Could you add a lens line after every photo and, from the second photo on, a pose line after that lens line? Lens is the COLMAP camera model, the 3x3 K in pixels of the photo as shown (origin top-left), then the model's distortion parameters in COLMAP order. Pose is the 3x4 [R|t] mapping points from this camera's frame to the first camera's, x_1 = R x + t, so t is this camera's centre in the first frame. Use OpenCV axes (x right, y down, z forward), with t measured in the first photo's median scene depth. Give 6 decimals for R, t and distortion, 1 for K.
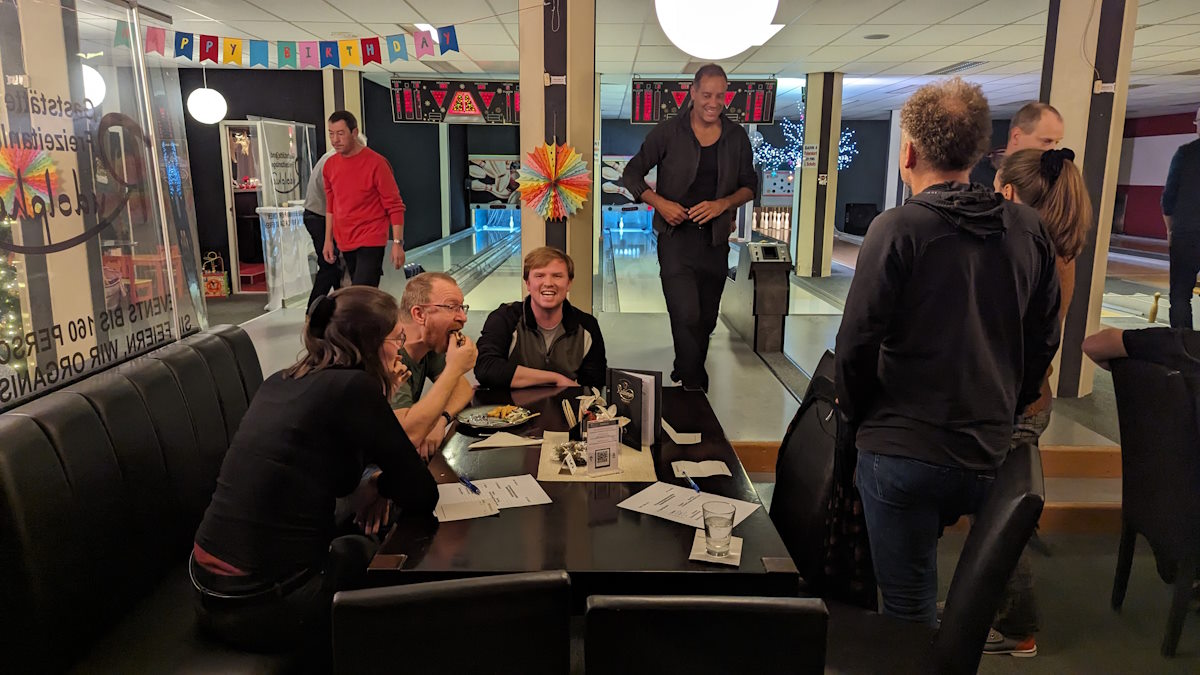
lens RADIAL K [[852.9, 0, 593.1], [0, 852.9, 338.1], [0, 0, 1]] dist [0.062389, -0.055738]
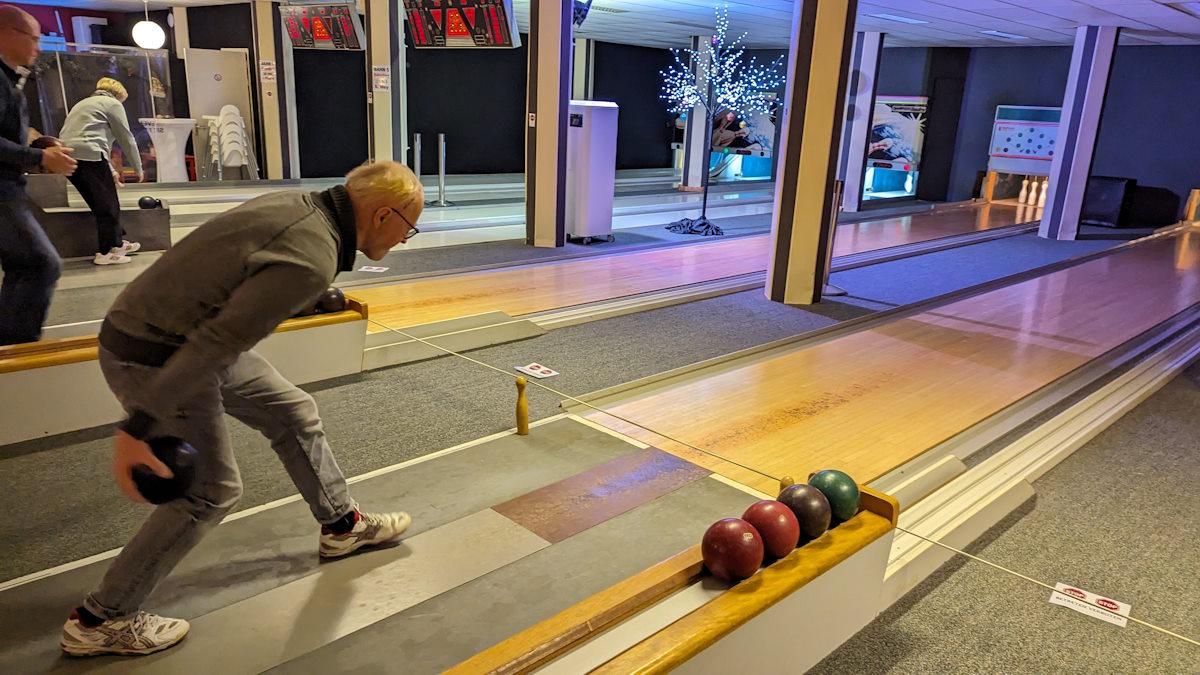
lens RADIAL K [[852.9, 0, 608.0], [0, 852.9, 338.2], [0, 0, 1]] dist [0.062389, -0.055738]
pose [[0.720545, 0.212540, -0.660031, 0.848849], [-0.169707, 0.976971, 0.129334, -0.101477], [0.672320, 0.018821, 0.740021, 0.463305]]
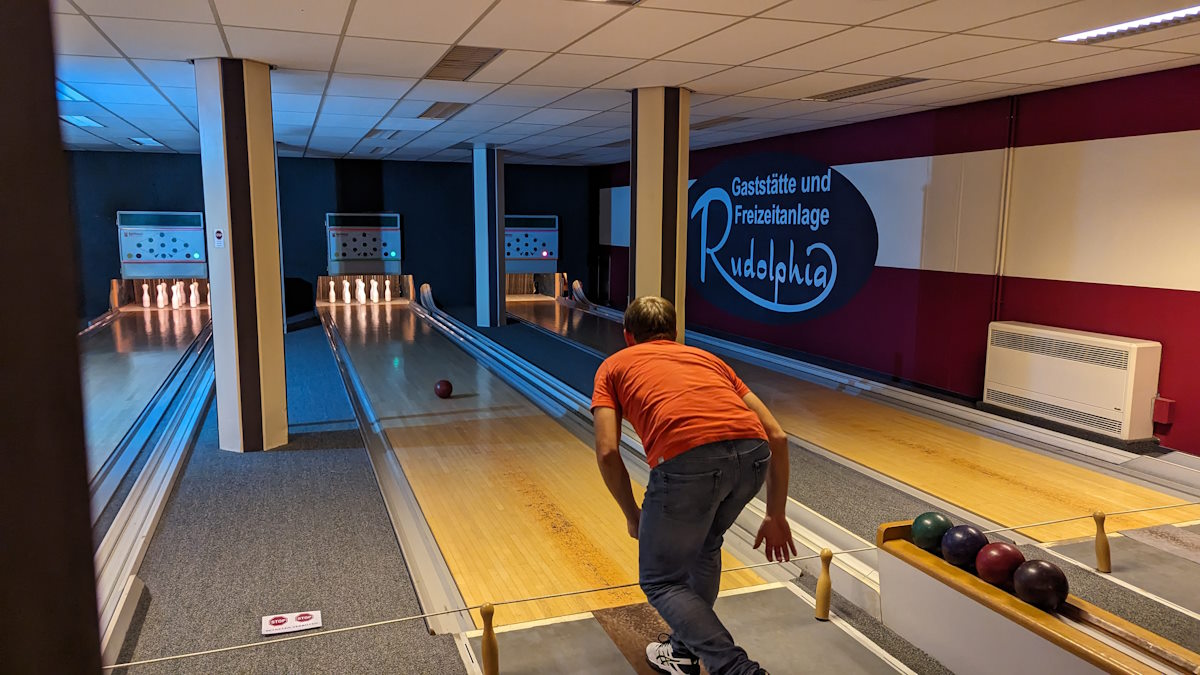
lens RADIAL K [[852.9, 0, 592.1], [0, 852.9, 333.8], [0, 0, 1]] dist [0.062389, -0.055738]
pose [[0.936314, -0.048588, 0.347785, 0.545469], [0.067044, 0.996898, -0.041224, -0.104068], [-0.344703, 0.061916, 0.936668, 0.434598]]
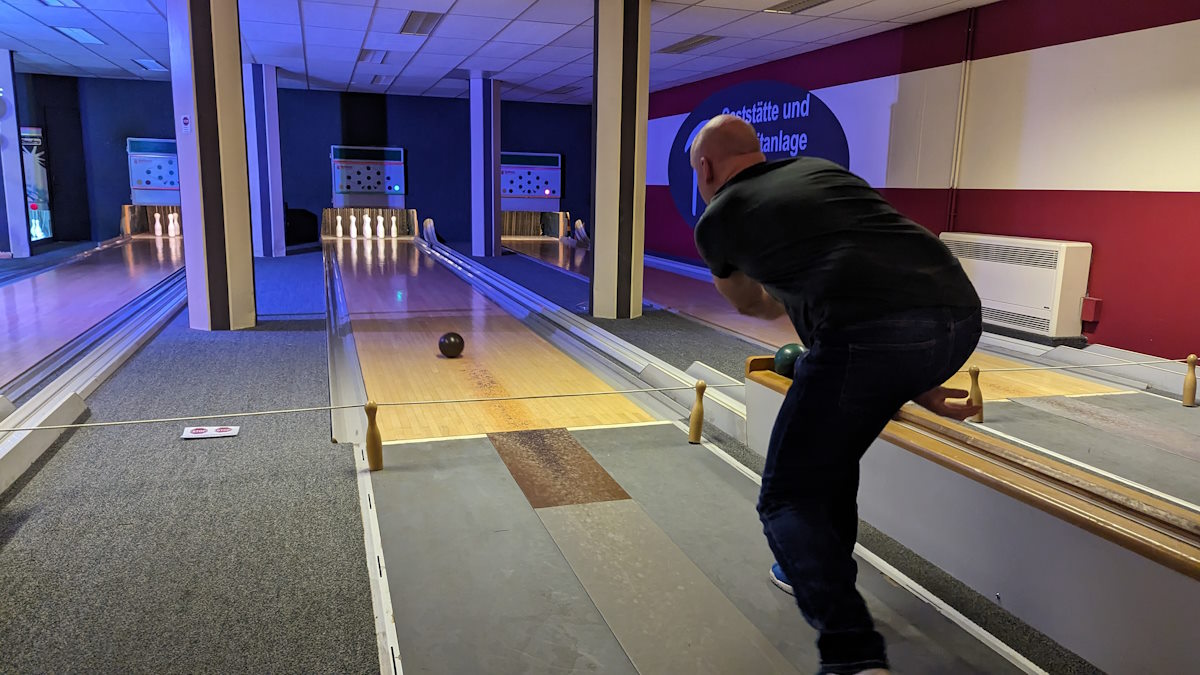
lens RADIAL K [[852.9, 0, 600.9], [0, 852.9, 334.8], [0, 0, 1]] dist [0.062389, -0.055738]
pose [[0.945702, -0.043056, 0.322170, 0.582990], [0.046090, 0.998936, -0.001791, -0.054183], [-0.321750, 0.016542, 0.946680, 0.395991]]
